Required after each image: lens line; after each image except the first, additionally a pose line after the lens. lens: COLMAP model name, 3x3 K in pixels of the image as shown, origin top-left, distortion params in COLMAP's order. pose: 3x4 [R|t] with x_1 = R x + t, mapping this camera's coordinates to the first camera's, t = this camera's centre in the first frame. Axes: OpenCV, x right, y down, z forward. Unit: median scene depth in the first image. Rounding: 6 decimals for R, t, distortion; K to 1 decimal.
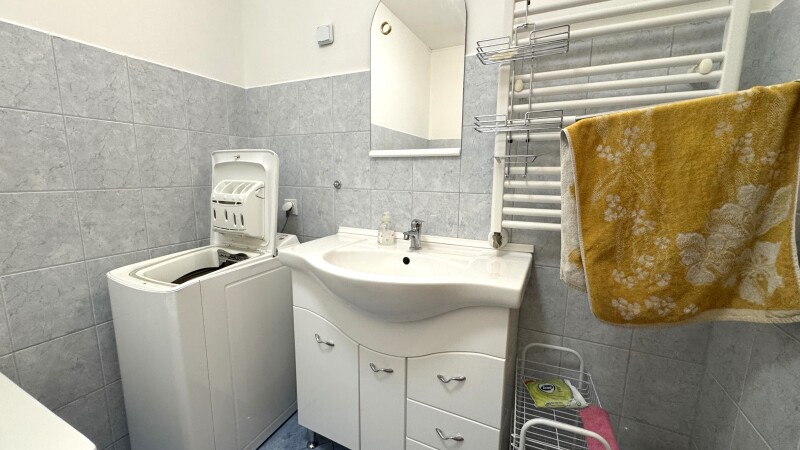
lens RADIAL K [[322.4, 0, 398.9], [0, 322.4, 226.1], [0, 0, 1]] dist [0.000106, 0.000152]
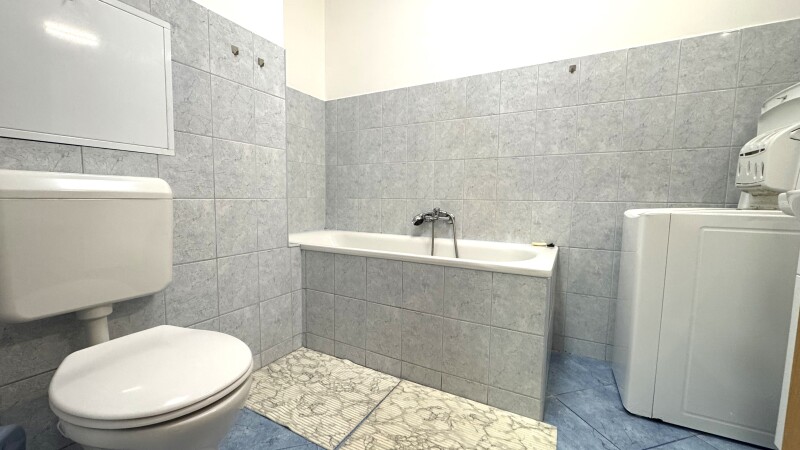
lens RADIAL K [[322.4, 0, 399.3], [0, 322.4, 225.6], [0, 0, 1]] dist [0.000106, 0.000152]
pose [[-0.045392, 0.067342, -0.996697, 0.474571], [-0.181475, 0.980568, 0.074518, 0.269993], [0.982347, 0.184258, -0.032289, 0.123407]]
